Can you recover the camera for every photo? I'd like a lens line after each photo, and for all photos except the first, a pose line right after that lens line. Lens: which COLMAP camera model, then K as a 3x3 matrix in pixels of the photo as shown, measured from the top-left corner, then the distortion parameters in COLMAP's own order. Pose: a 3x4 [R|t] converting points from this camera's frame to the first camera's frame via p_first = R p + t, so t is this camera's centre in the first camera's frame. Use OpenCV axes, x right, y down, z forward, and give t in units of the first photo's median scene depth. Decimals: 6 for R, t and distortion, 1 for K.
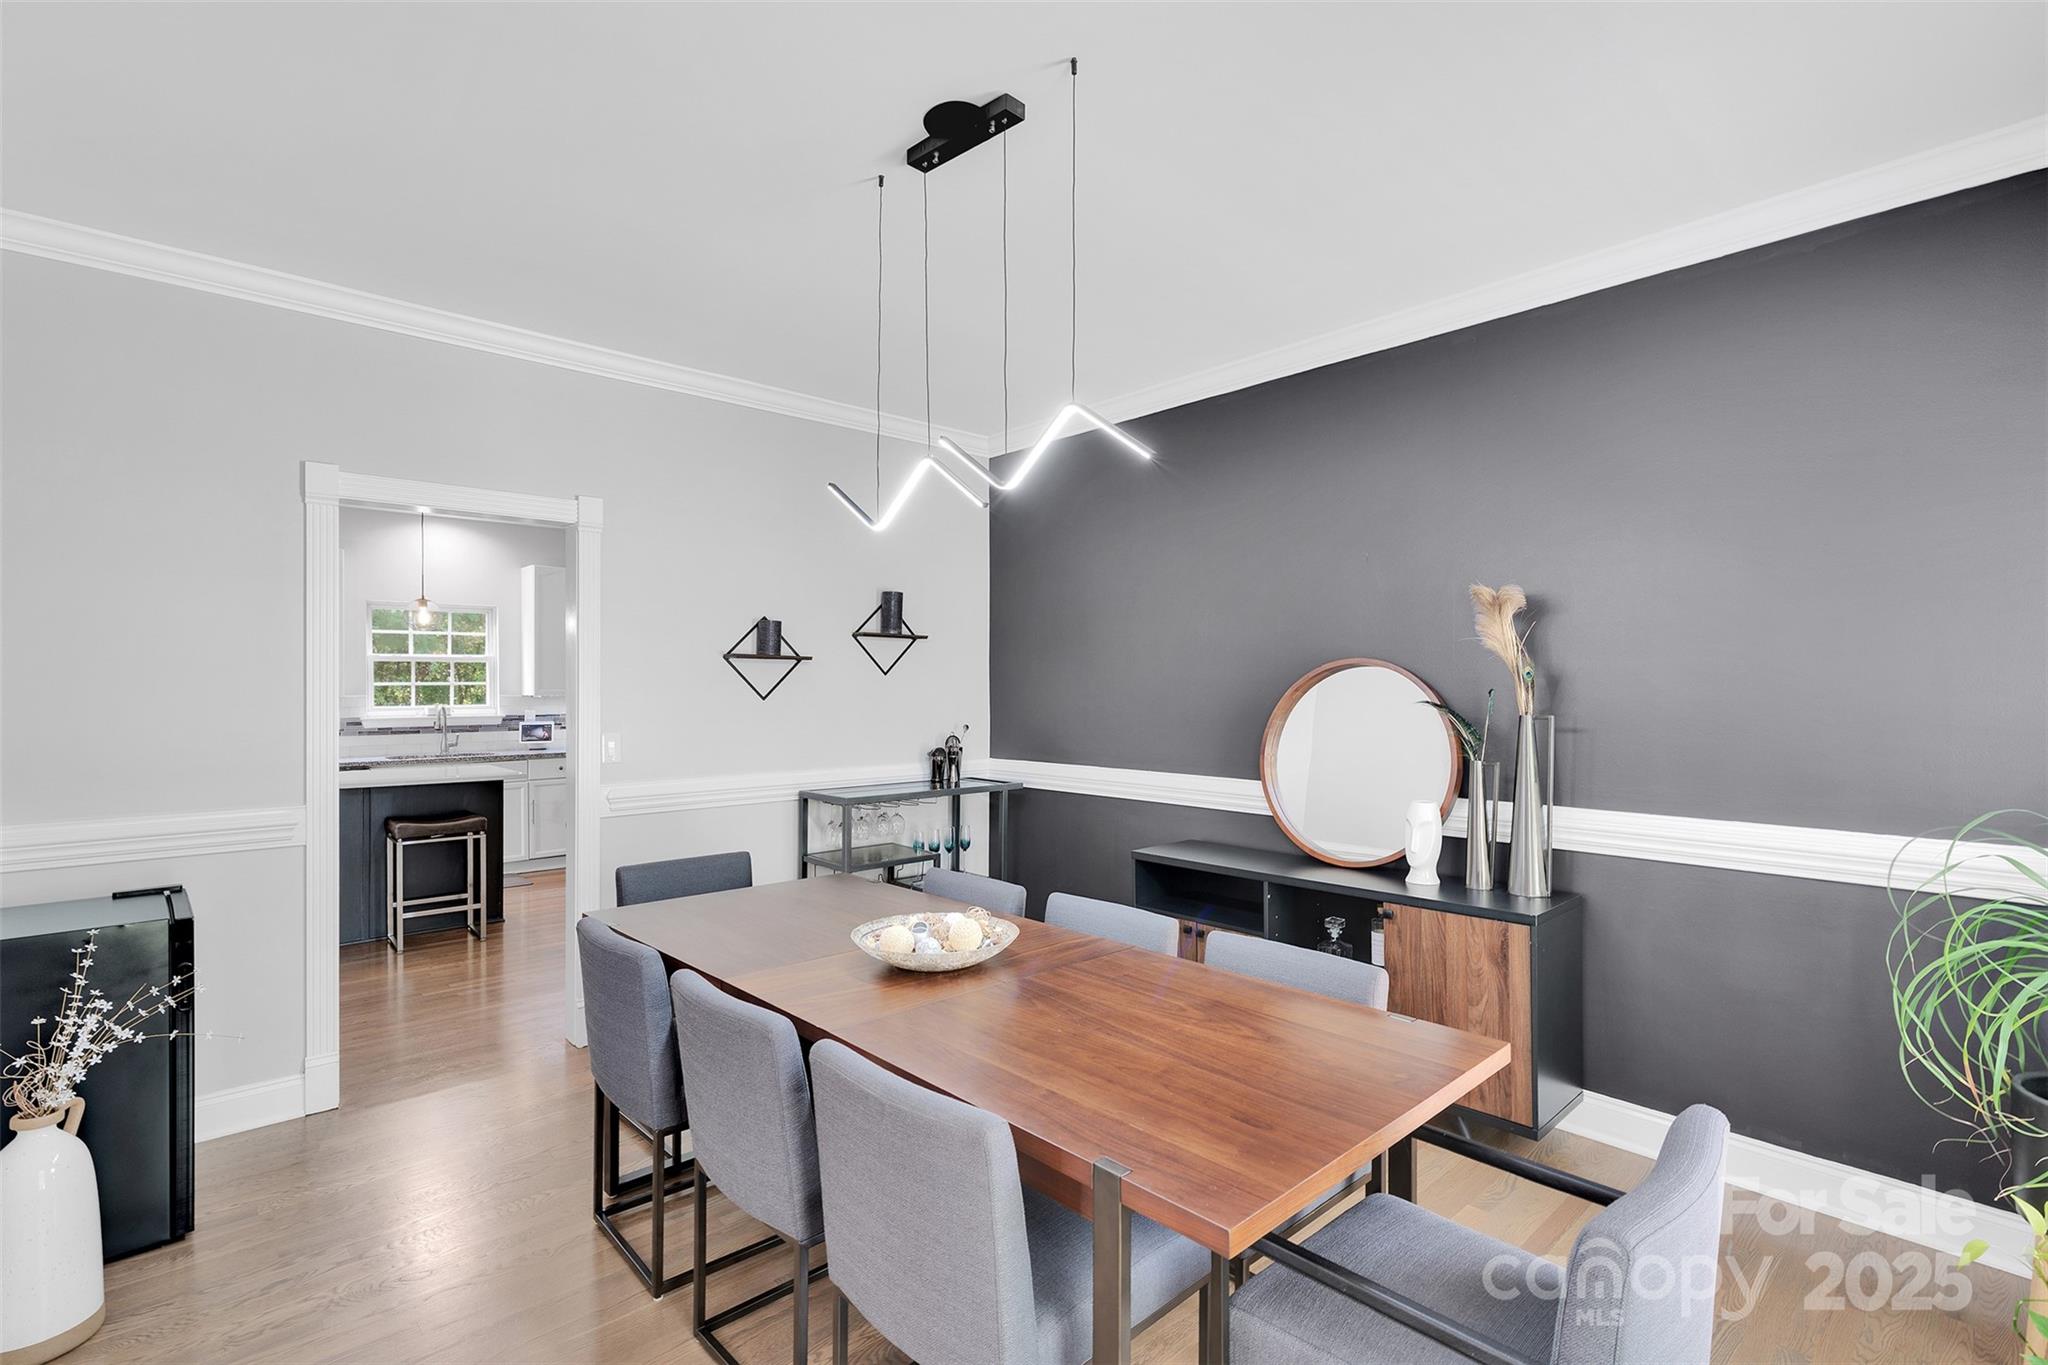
lens RADIAL K [[957.5, 0, 1024.0], [0, 957.5, 682.5], [0, 0, 1]] dist [0.002149, -0.000067]
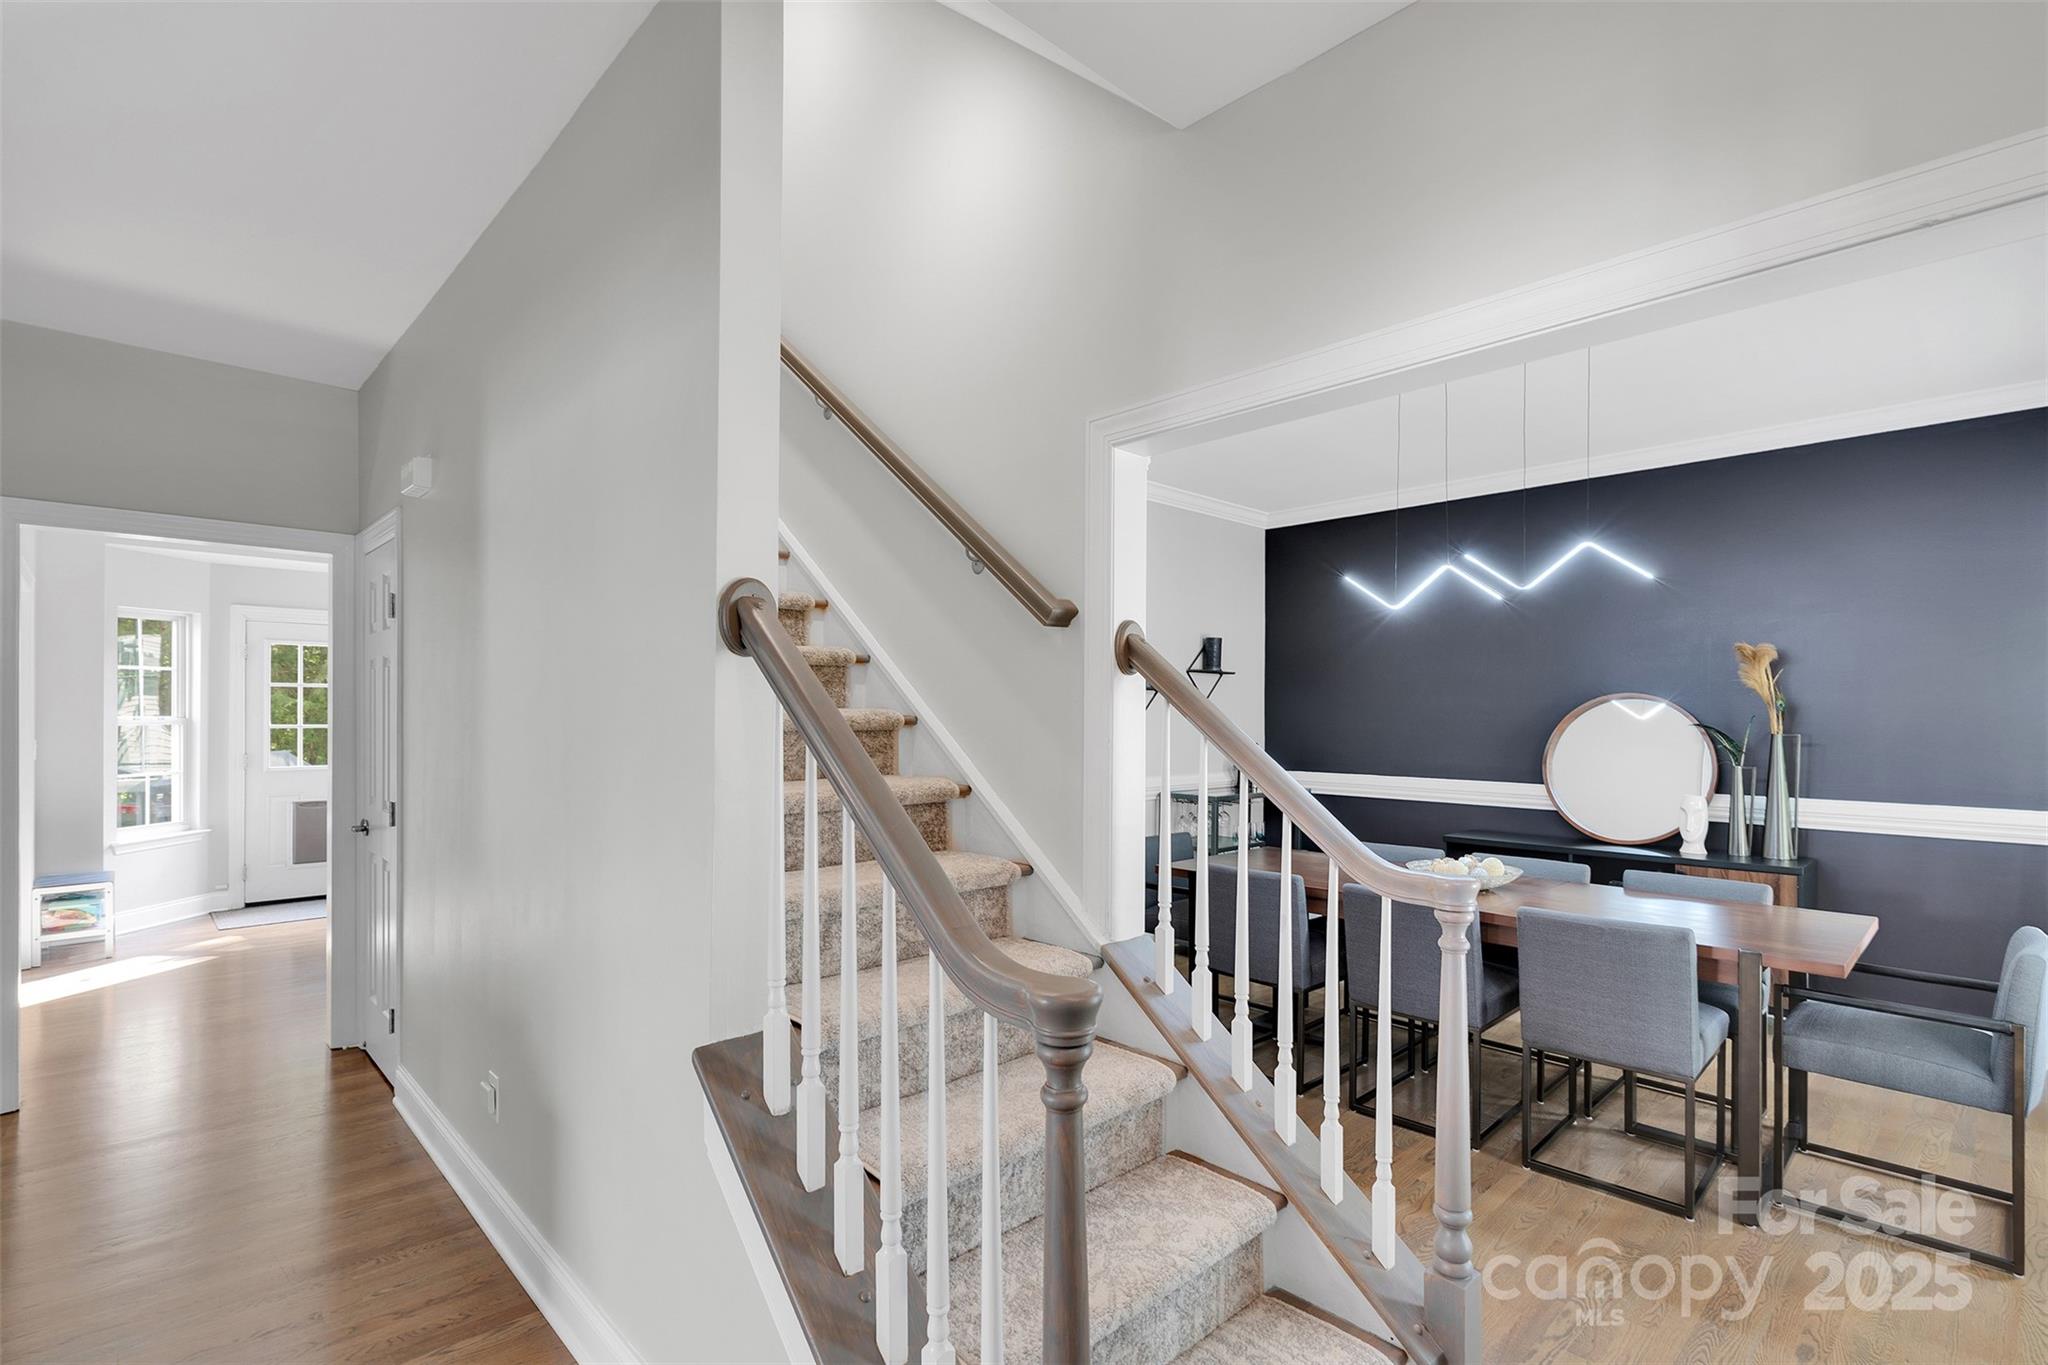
lens RADIAL K [[961.1, 0, 1021.4], [0, 961.1, 716.7], [0, 0, 1]] dist [-0.001688, -0.000120]
pose [[0.999972, 0.004777, 0.005678, -0.592226], [-0.004827, 0.999950, 0.008806, 0.000111], [-0.005635, -0.008833, 0.999945, -0.408094]]
